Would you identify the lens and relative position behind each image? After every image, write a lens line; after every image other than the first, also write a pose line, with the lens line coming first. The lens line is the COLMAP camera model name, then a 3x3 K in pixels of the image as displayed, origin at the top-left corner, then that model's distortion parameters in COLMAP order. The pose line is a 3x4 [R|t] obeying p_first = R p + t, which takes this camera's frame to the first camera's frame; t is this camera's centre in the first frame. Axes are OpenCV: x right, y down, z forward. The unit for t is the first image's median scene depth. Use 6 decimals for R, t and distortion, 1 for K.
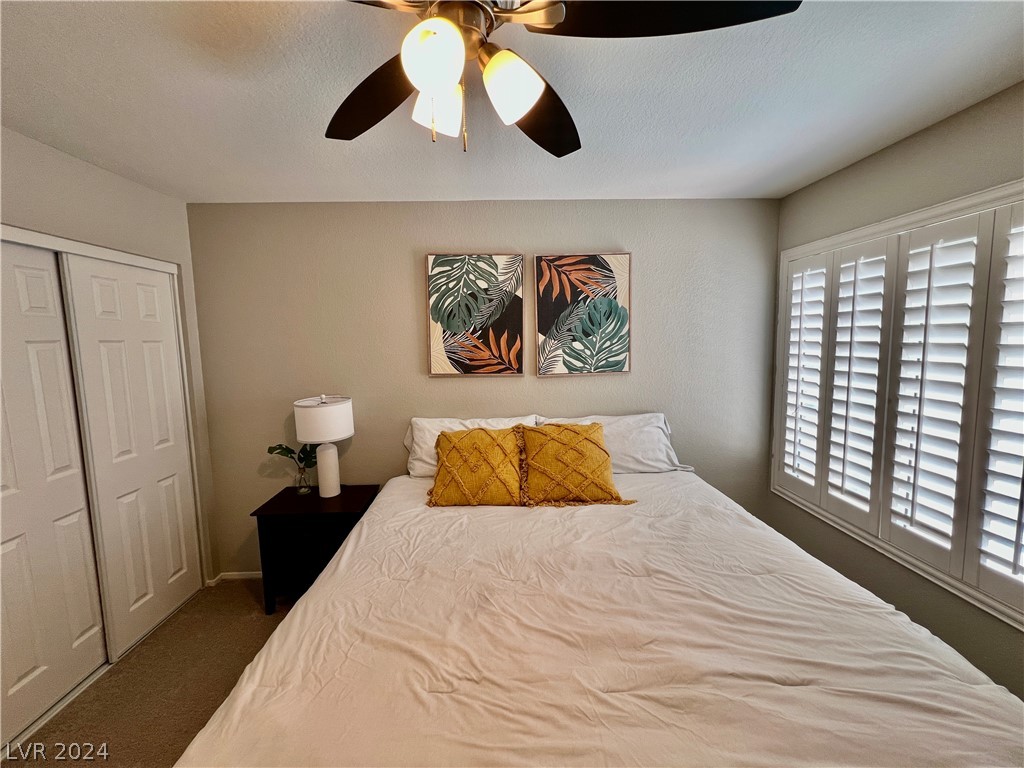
lens RADIAL K [[411.5, 0, 509.1], [0, 411.5, 380.4], [0, 0, 1]] dist [0.000691, 0.000098]
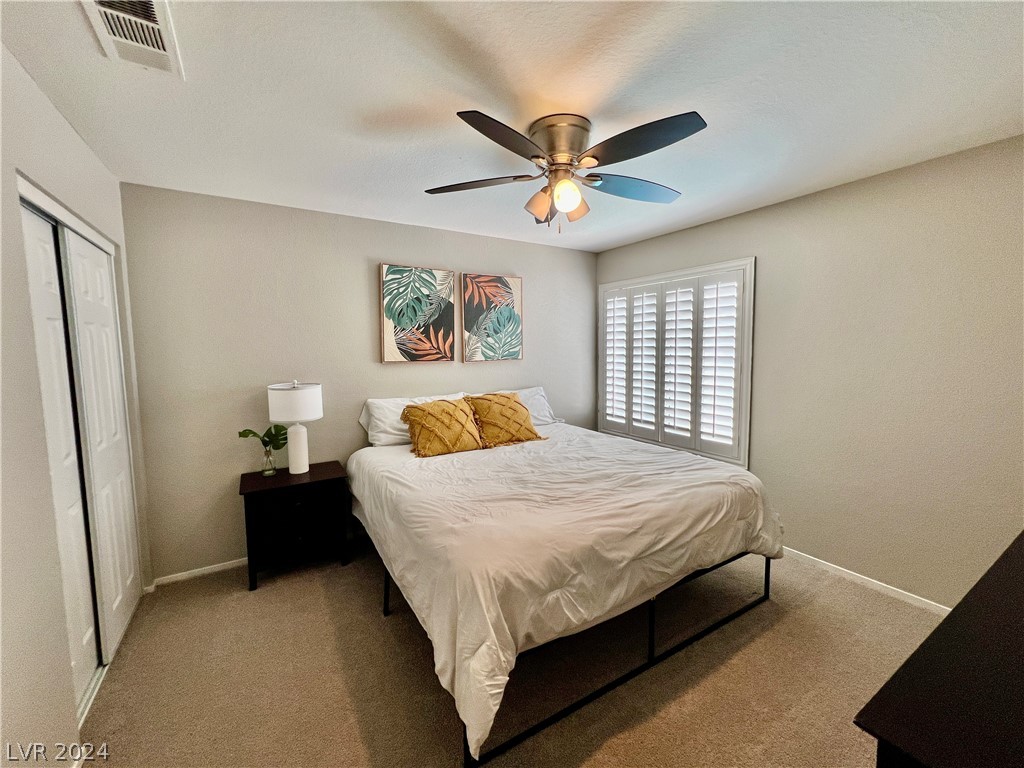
lens RADIAL K [[411.5, 0, 509.1], [0, 411.5, 380.4], [0, 0, 1]] dist [0.000691, 0.000098]
pose [[0.865543, -0.032644, 0.499770, -0.487955], [0.046284, 0.998817, -0.014918, 0.075934], [-0.498691, 0.036043, 0.866030, -0.233222]]
